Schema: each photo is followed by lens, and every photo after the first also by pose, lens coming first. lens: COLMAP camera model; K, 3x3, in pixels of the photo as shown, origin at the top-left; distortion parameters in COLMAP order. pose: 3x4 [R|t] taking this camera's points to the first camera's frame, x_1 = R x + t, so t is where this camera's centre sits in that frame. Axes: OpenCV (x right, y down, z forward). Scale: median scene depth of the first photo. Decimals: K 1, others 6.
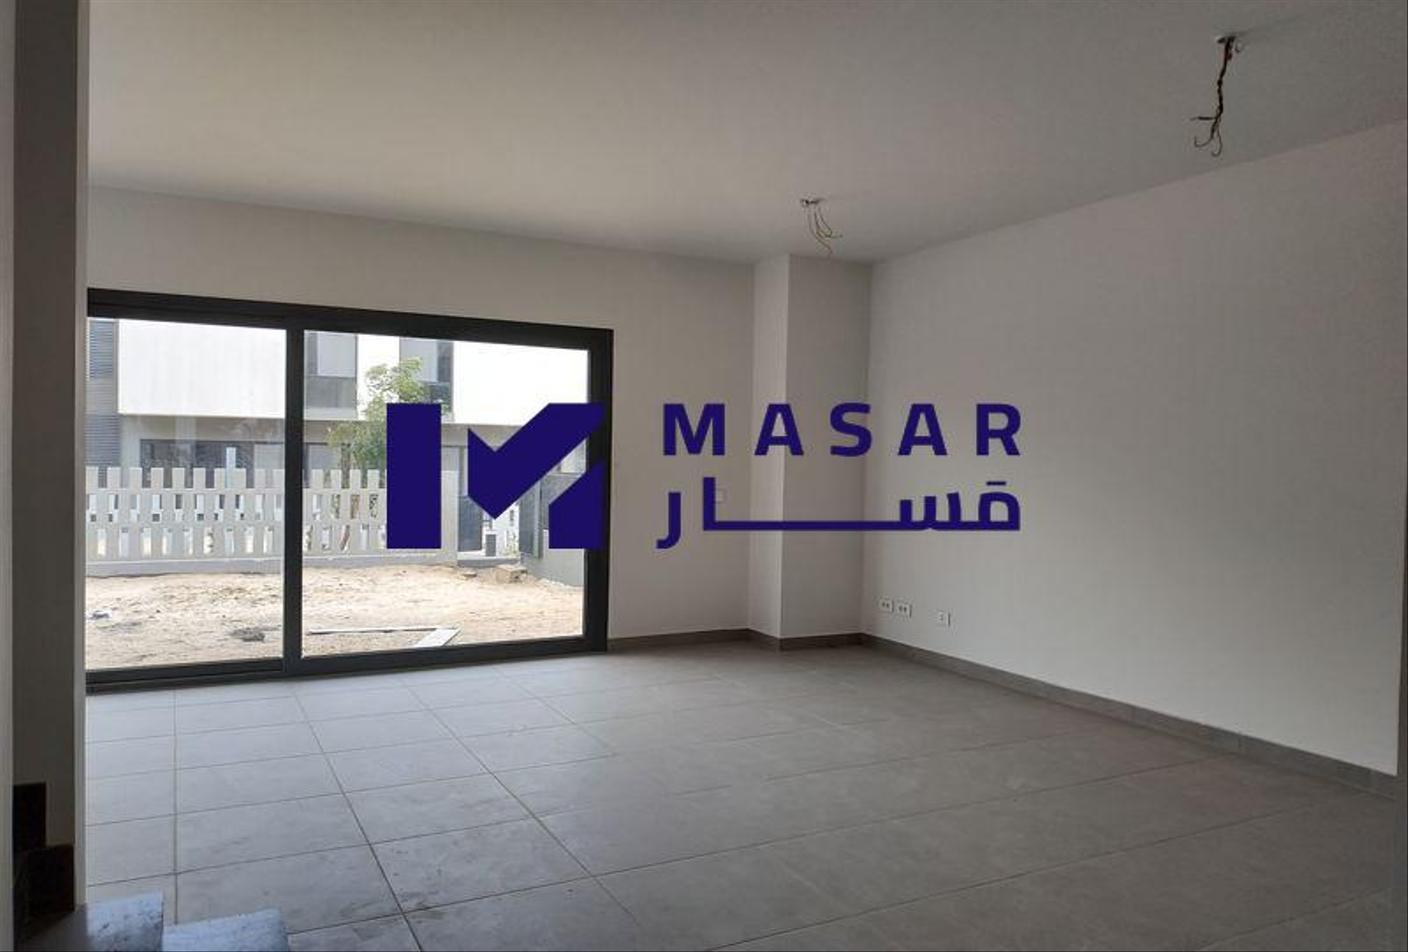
lens RADIAL K [[990.6, 0, 704.0], [0, 990.6, 476.0], [0, 0, 1]] dist [0.005036, 0.000946]
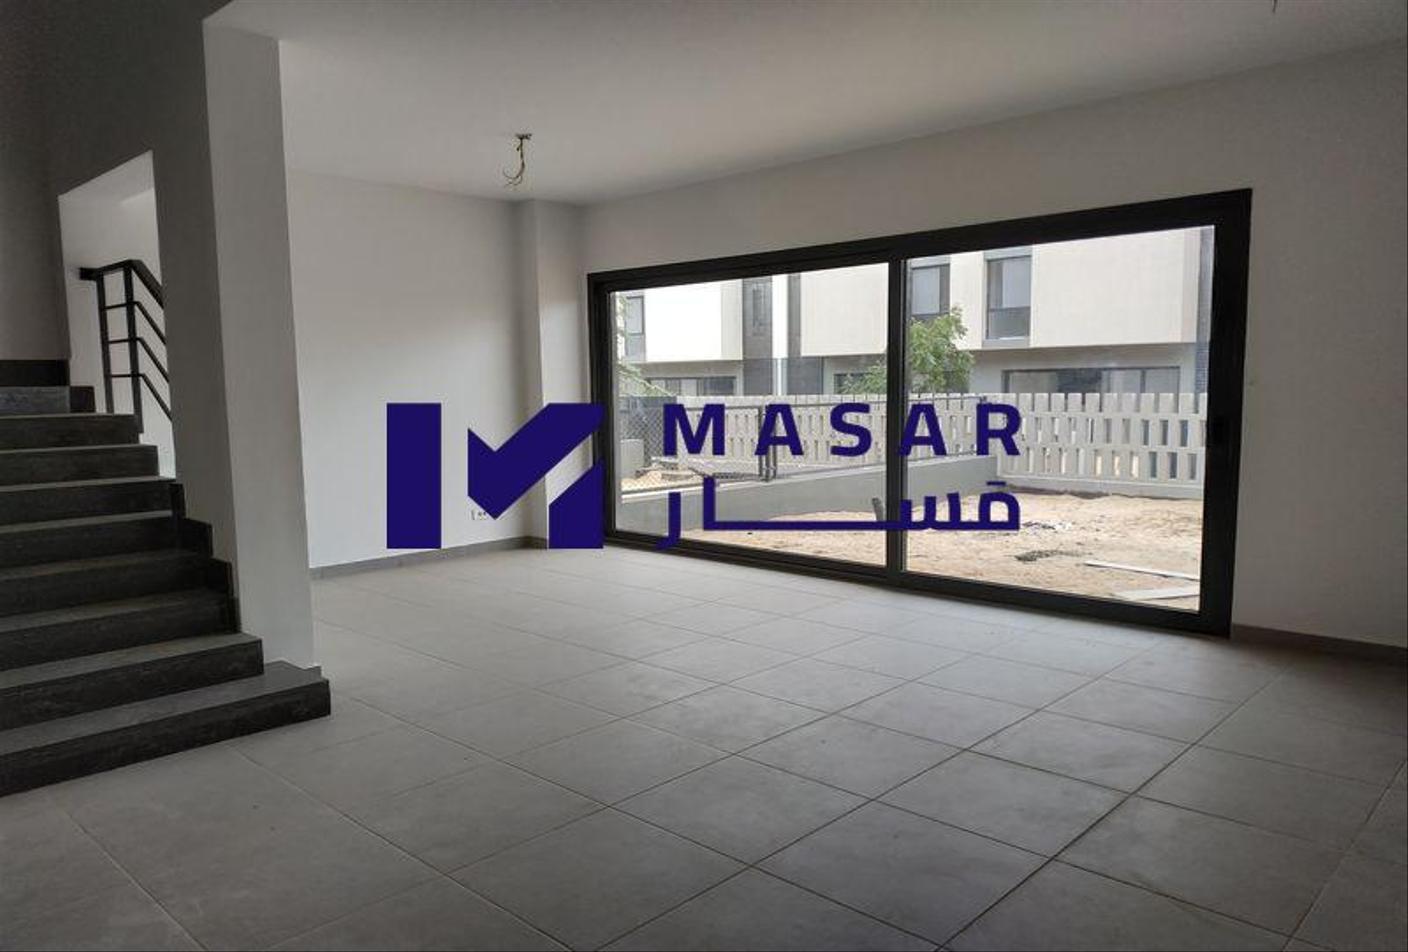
lens RADIAL K [[990.6, 0, 704.0], [0, 990.6, 476.0], [0, 0, 1]] dist [0.005036, 0.000946]
pose [[0.314029, 0.068855, -0.946913, 0.503853], [0.003687, 0.997271, 0.073740, 0.001948], [0.949406, -0.026647, 0.312918, 0.441959]]
